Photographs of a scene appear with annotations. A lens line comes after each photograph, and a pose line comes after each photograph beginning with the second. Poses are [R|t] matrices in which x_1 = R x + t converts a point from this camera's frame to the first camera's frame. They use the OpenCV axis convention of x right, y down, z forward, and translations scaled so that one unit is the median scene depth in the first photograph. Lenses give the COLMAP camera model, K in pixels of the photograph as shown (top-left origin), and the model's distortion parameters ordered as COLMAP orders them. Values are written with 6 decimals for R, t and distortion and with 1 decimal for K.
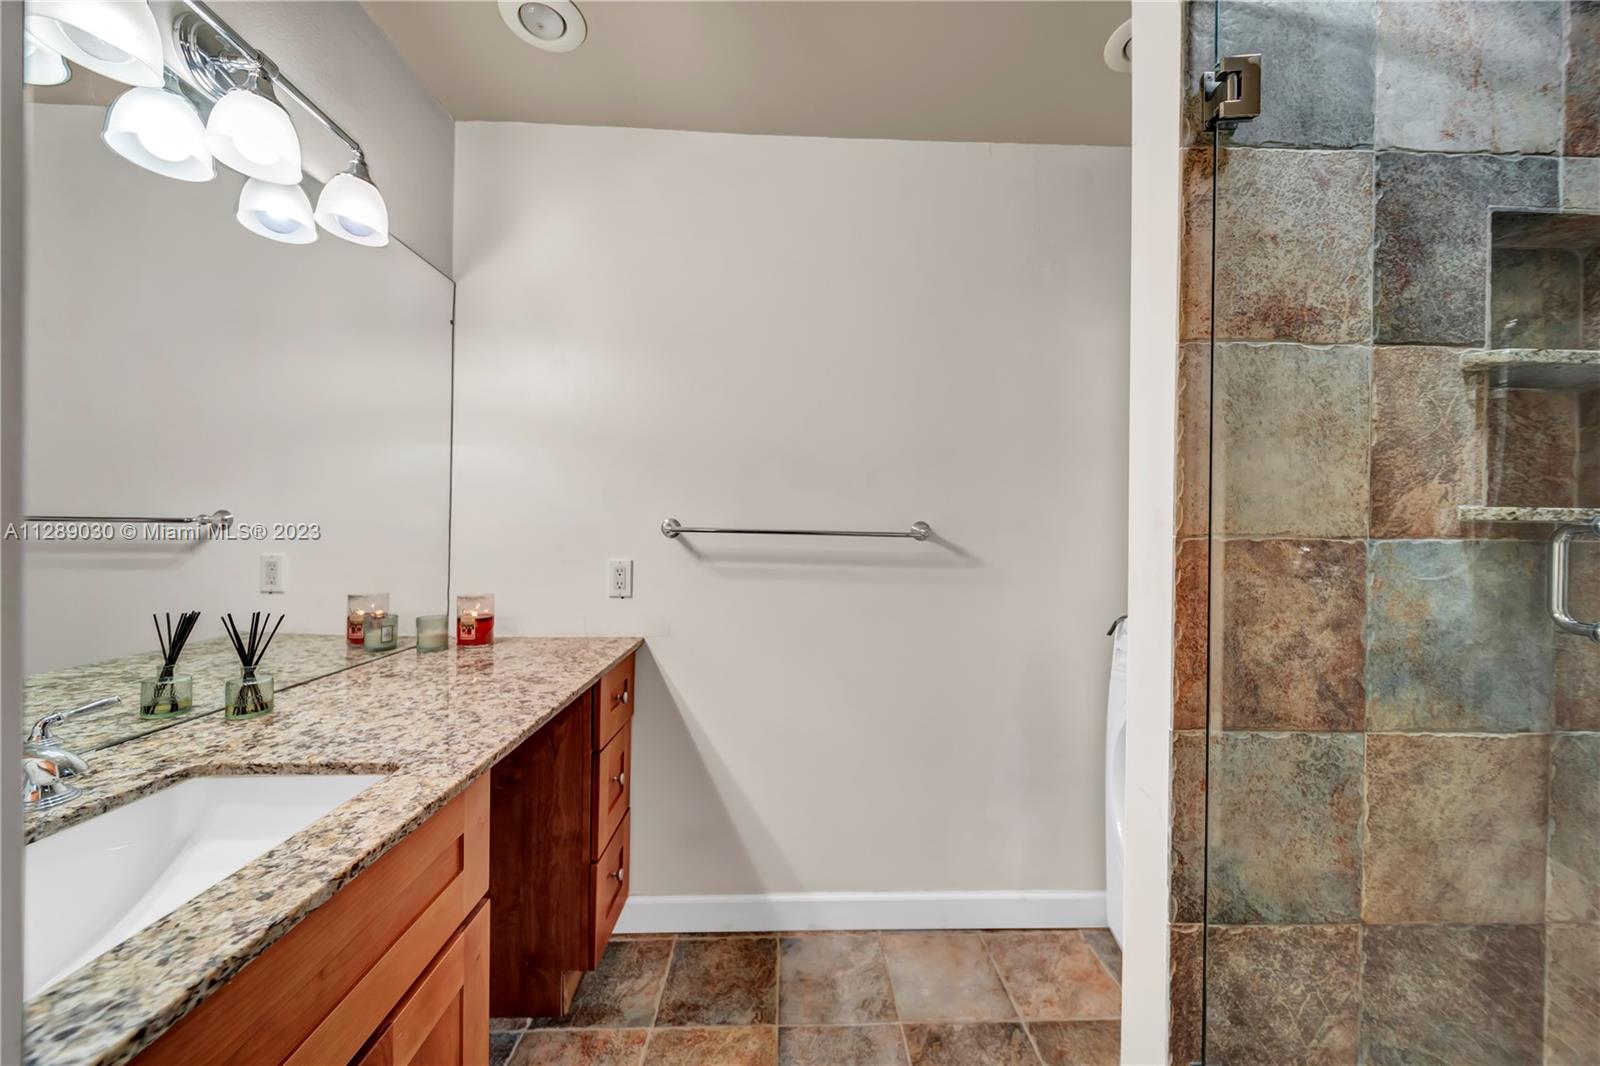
lens RADIAL K [[569.7, 0, 803.7], [0, 569.7, 523.8], [0, 0, 1]] dist [-0.001610, -0.000513]
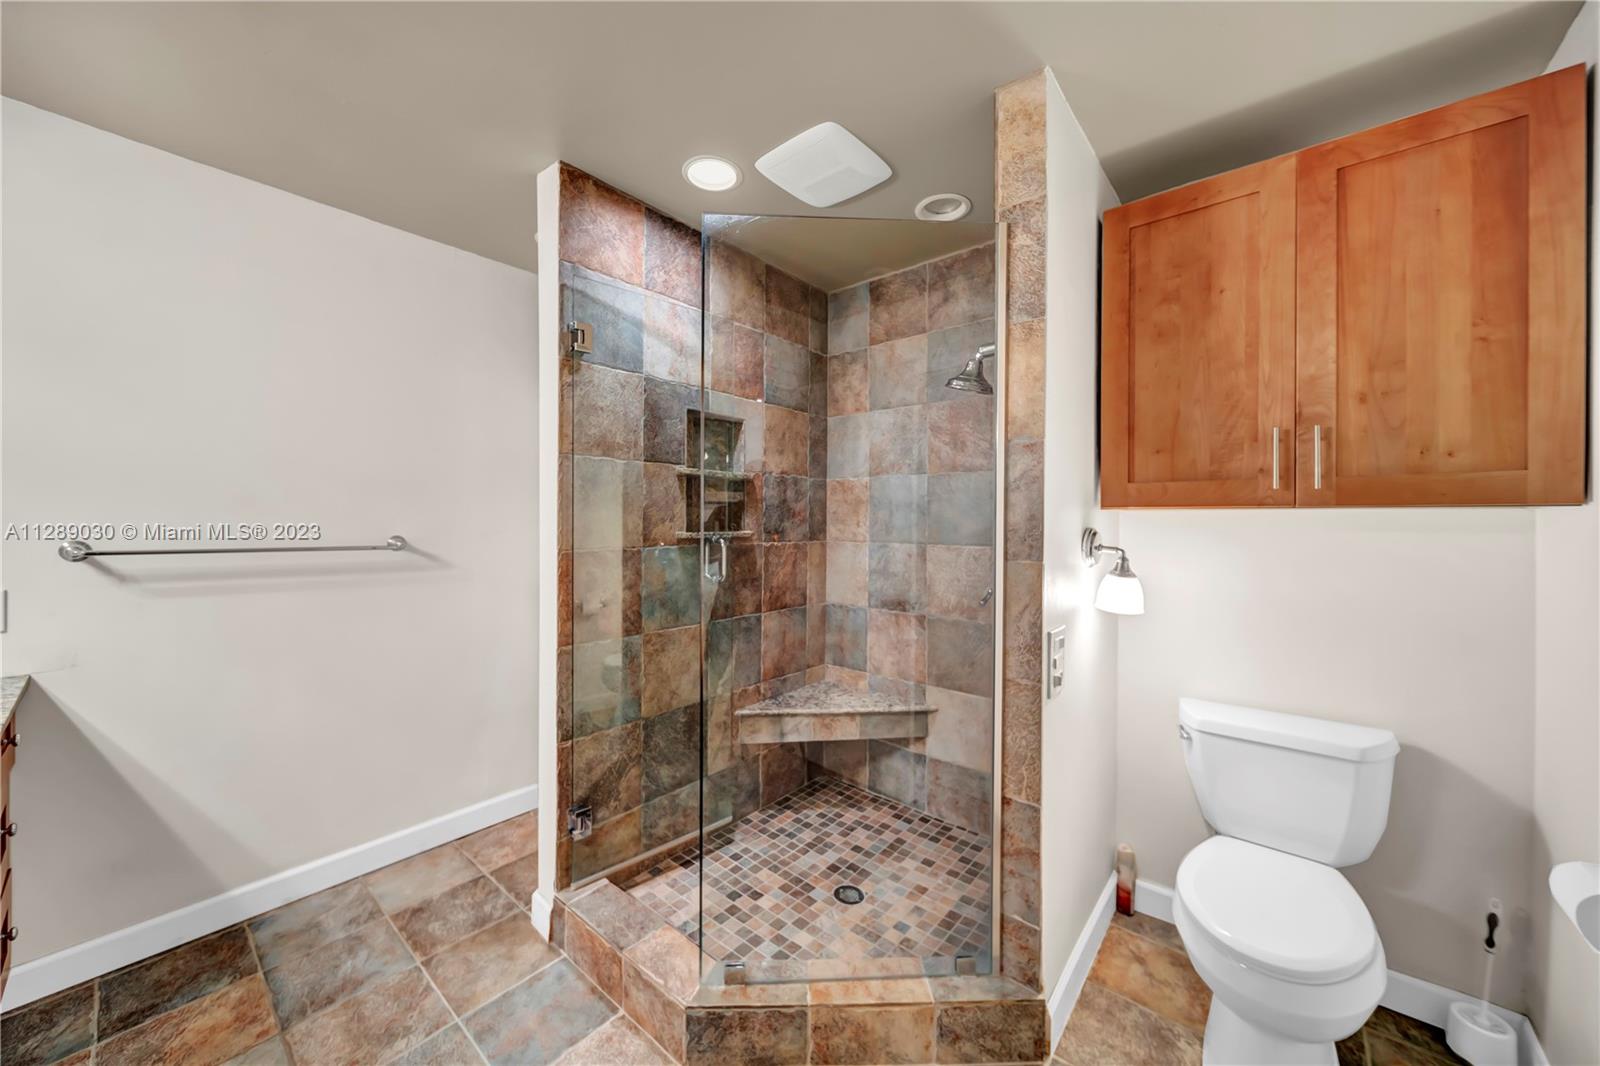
lens RADIAL K [[569.7, 0, 803.7], [0, 569.7, 523.8], [0, 0, 1]] dist [-0.001610, -0.000513]
pose [[0.661578, -0.015881, 0.749708, -0.268154], [-0.003047, 0.999711, 0.023866, -0.121812], [-0.749870, -0.018074, 0.661338, -0.954388]]
